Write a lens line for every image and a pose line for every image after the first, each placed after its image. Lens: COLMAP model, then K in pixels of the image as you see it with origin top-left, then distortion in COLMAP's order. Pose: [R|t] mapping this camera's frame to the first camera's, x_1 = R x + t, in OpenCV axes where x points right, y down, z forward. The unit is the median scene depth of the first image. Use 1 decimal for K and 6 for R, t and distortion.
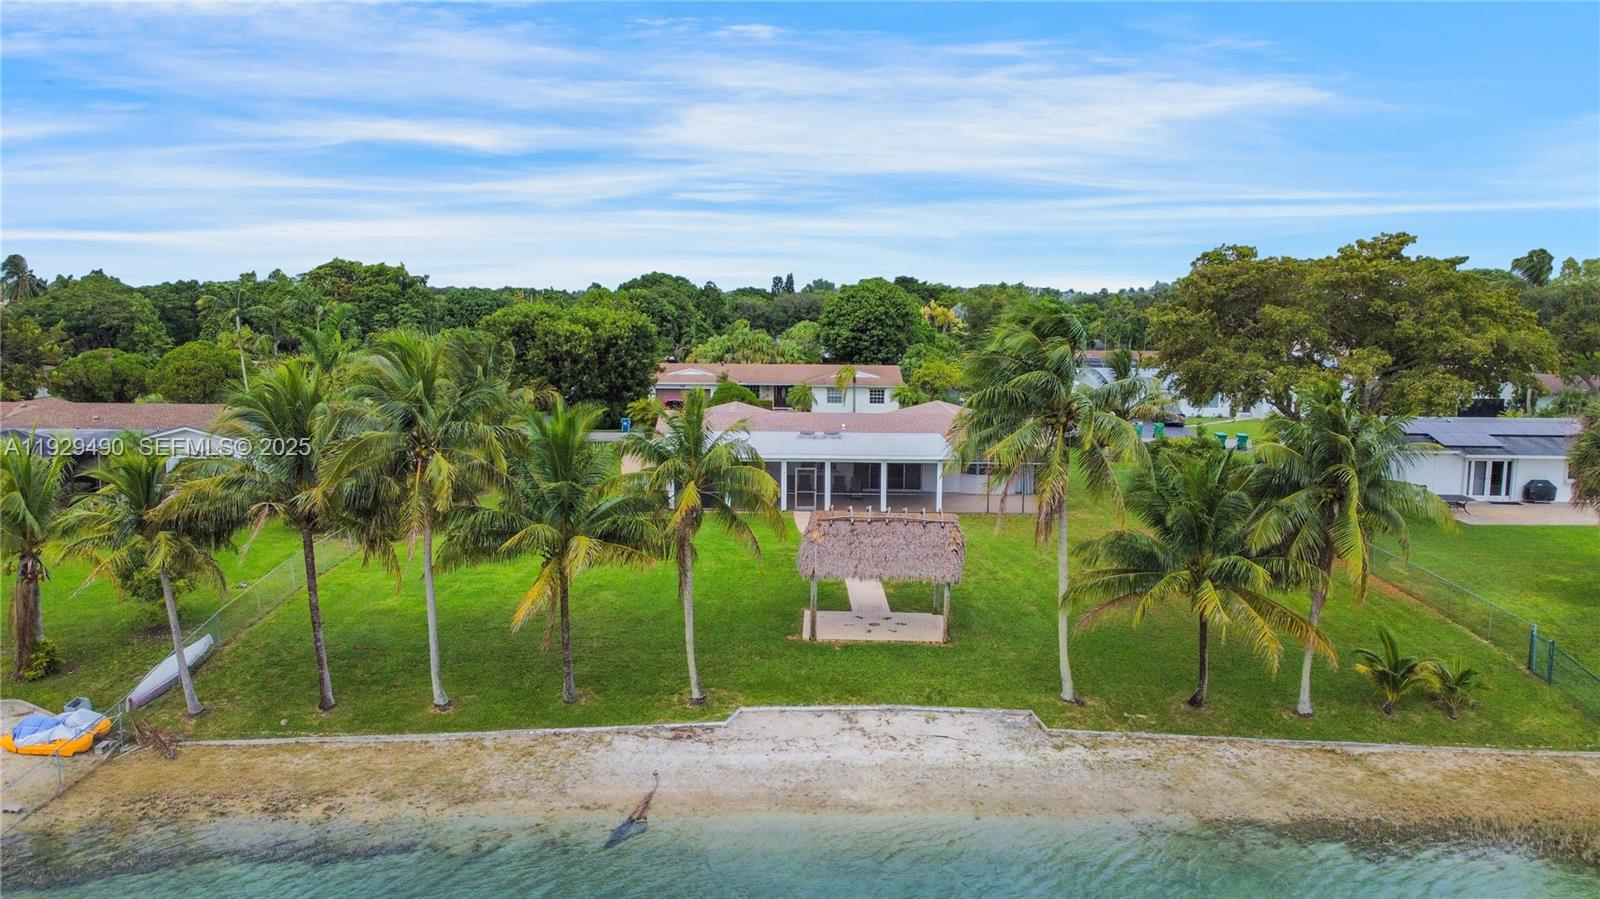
lens RADIAL K [[1208.8, 0, 800.0], [0, 1208.8, 449.5], [0, 0, 1]] dist [0.000197, 0.001616]
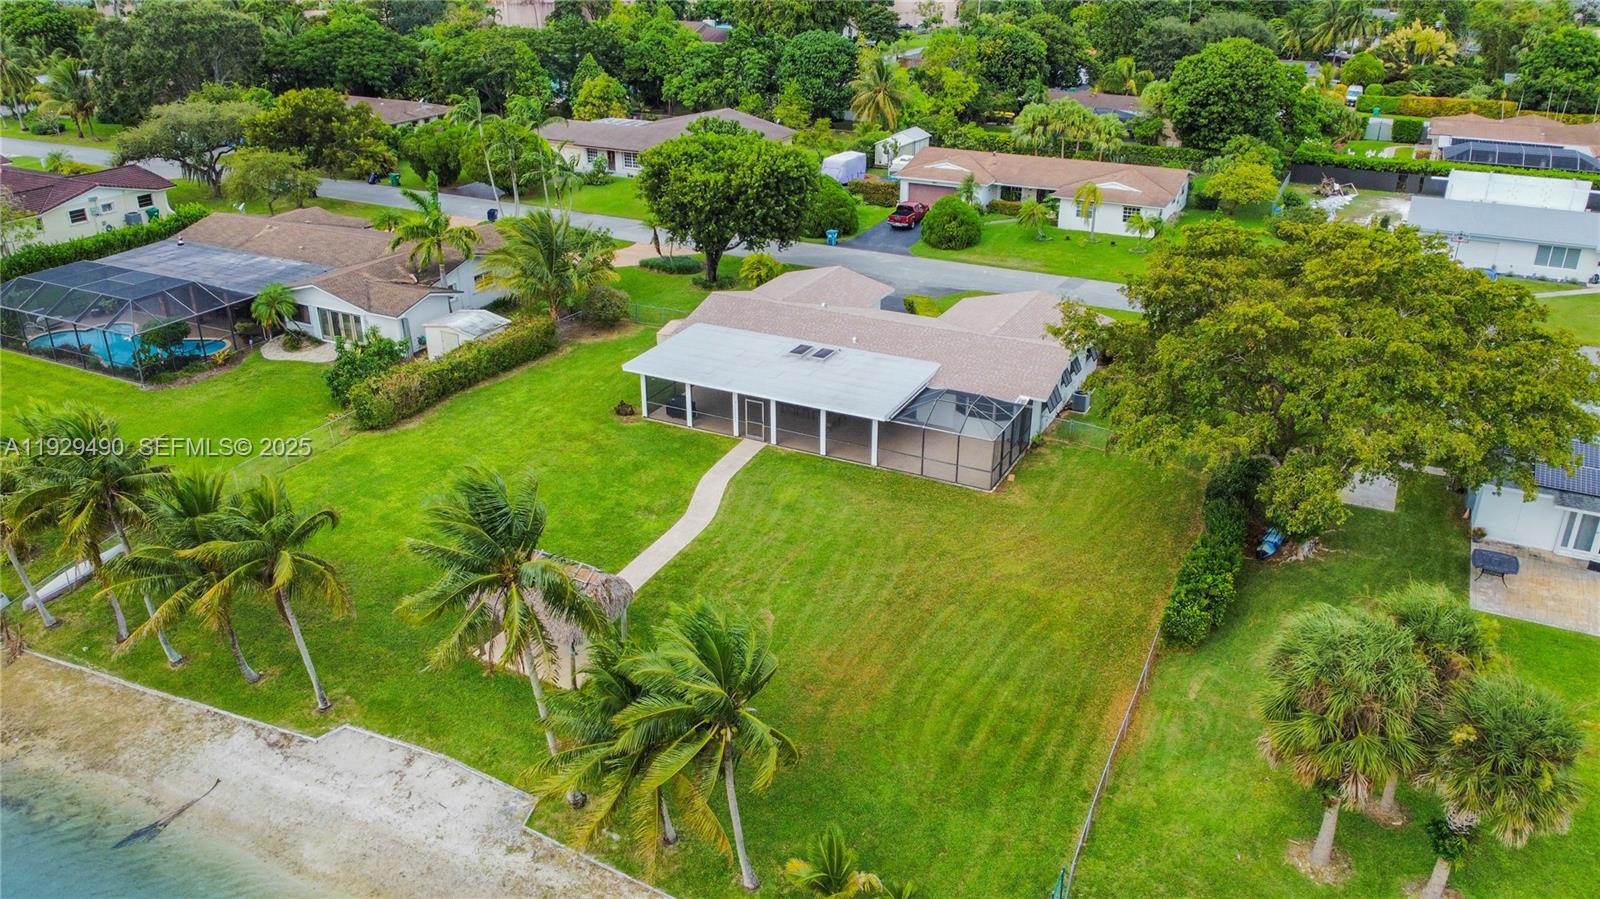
lens RADIAL K [[1208.8, 0, 800.0], [0, 1208.8, 449.5], [0, 0, 1]] dist [0.000197, 0.001616]
pose [[0.887141, 0.182704, -0.423792, 0.366668], [-0.050508, 0.951218, 0.304356, -0.197792], [0.458726, -0.248602, 0.853093, 0.108771]]
